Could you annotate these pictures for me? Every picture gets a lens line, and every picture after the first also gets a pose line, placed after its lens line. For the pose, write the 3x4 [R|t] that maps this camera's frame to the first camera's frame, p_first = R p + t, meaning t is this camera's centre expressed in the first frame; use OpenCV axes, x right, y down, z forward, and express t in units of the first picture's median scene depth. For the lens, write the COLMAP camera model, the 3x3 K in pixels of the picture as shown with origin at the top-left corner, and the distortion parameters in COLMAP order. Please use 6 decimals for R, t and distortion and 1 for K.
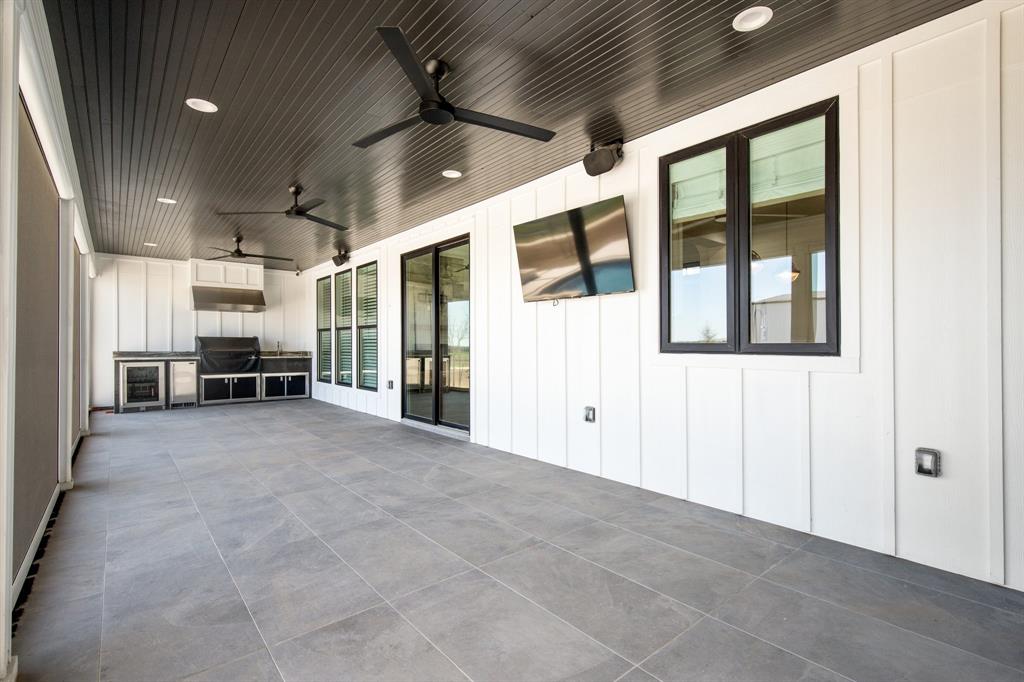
lens RADIAL K [[471.0, 0, 518.9], [0, 471.0, 346.2], [0, 0, 1]] dist [0.001354, 0.000189]
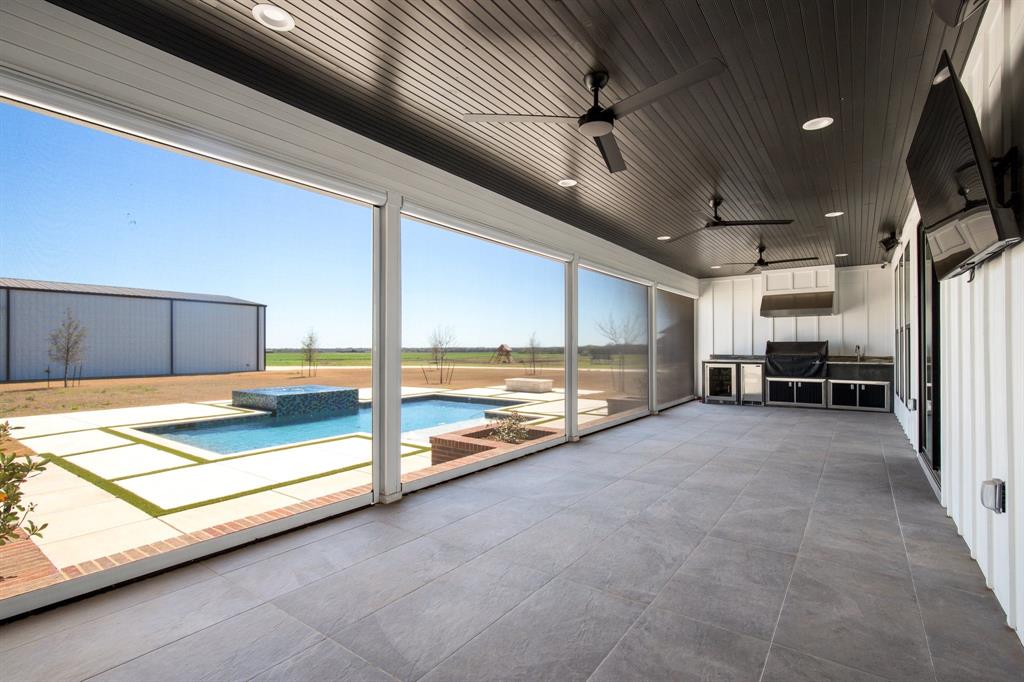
lens RADIAL K [[471.0, 0, 521.8], [0, 471.0, 342.5], [0, 0, 1]] dist [0.001354, 0.000189]
pose [[0.257082, -0.013157, -0.966300, 0.232889], [0.000928, 0.999910, -0.013367, -0.004561], [0.966389, 0.002540, 0.257071, 0.178452]]
